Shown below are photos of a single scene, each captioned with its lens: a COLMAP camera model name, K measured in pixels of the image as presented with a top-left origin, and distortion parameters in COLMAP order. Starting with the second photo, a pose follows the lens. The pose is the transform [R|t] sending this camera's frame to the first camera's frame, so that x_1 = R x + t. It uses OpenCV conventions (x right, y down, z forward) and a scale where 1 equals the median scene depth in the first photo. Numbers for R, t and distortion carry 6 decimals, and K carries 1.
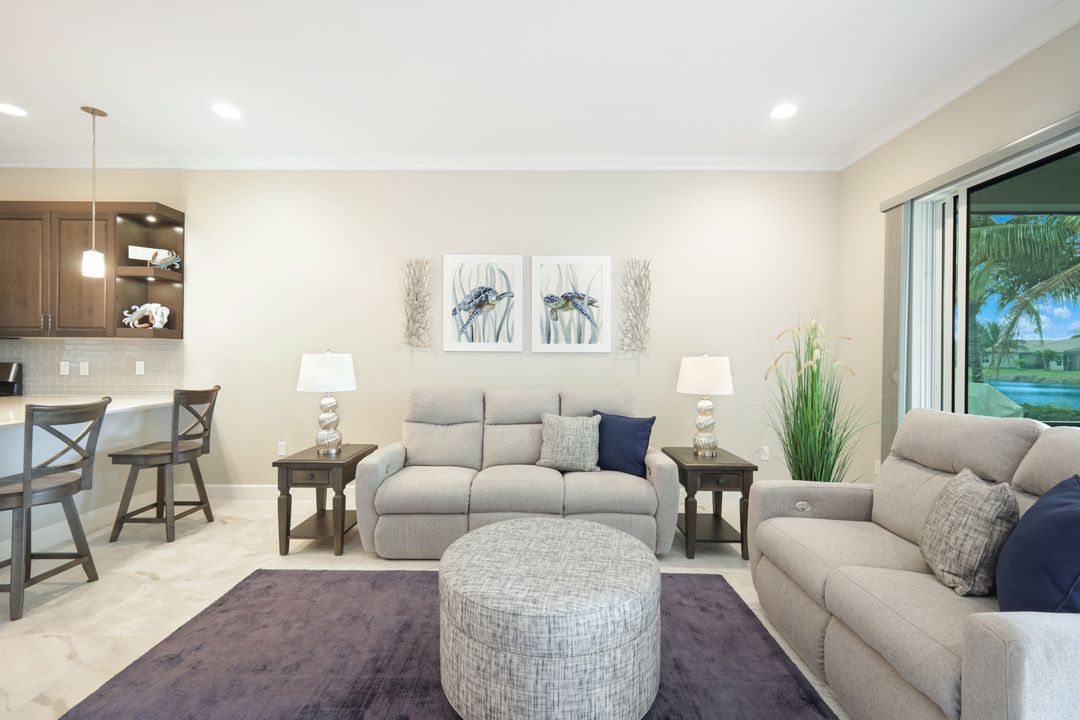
lens RADIAL K [[472.5, 0, 544.1], [0, 472.5, 354.3], [0, 0, 1]] dist [0.009524, -0.001444]
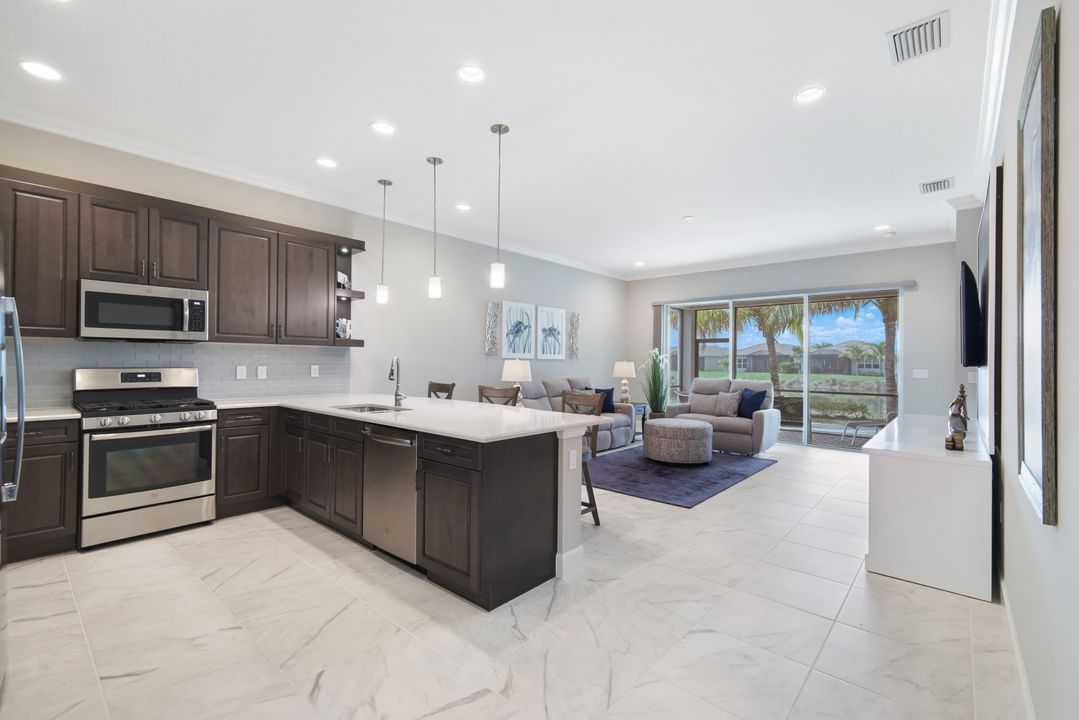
lens RADIAL K [[472.0, 0, 536.0], [0, 472.0, 360.9], [0, 0, 1]] dist [0.009524, -0.001444]
pose [[0.658753, 0.000297, 0.752359, -1.391161], [-0.011101, 0.999895, 0.009326, -0.014069], [-0.752277, -0.014495, 0.658687, -0.187202]]
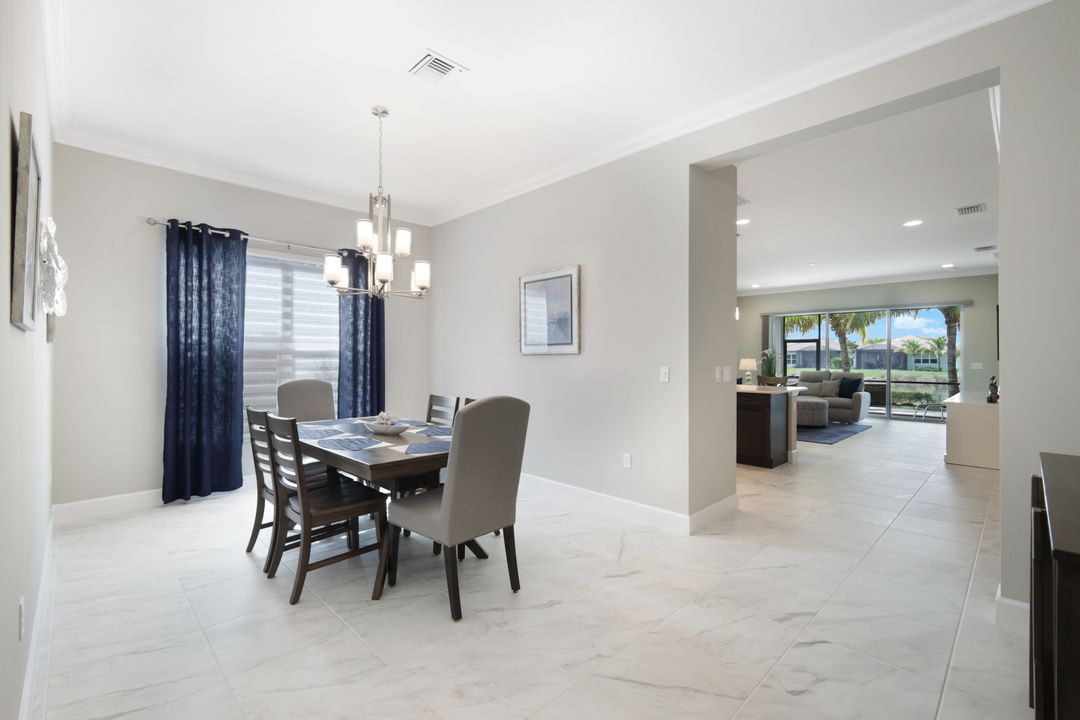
lens RADIAL K [[472.5, 0, 534.9], [0, 472.5, 357.8], [0, 0, 1]] dist [0.009524, -0.001444]
pose [[0.712812, -0.003605, 0.701345, -2.408600], [-0.004508, 0.999943, 0.009721, -0.021728], [-0.701340, -0.010091, 0.712755, -0.246307]]
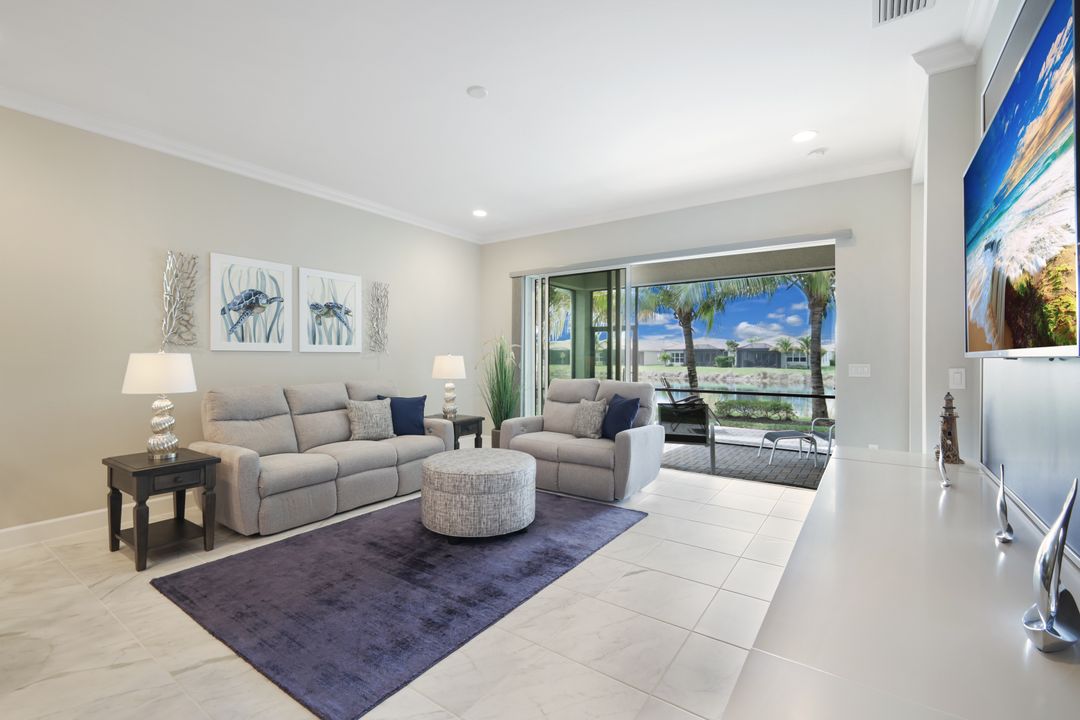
lens RADIAL K [[472.5, 0, 537.5], [0, 472.5, 359.8], [0, 0, 1]] dist [0.009524, -0.001444]
pose [[0.571374, -0.009649, 0.820633, -0.637966], [-0.005425, 0.999865, 0.015534, -0.006070], [-0.820672, -0.013327, 0.571244, -0.126262]]
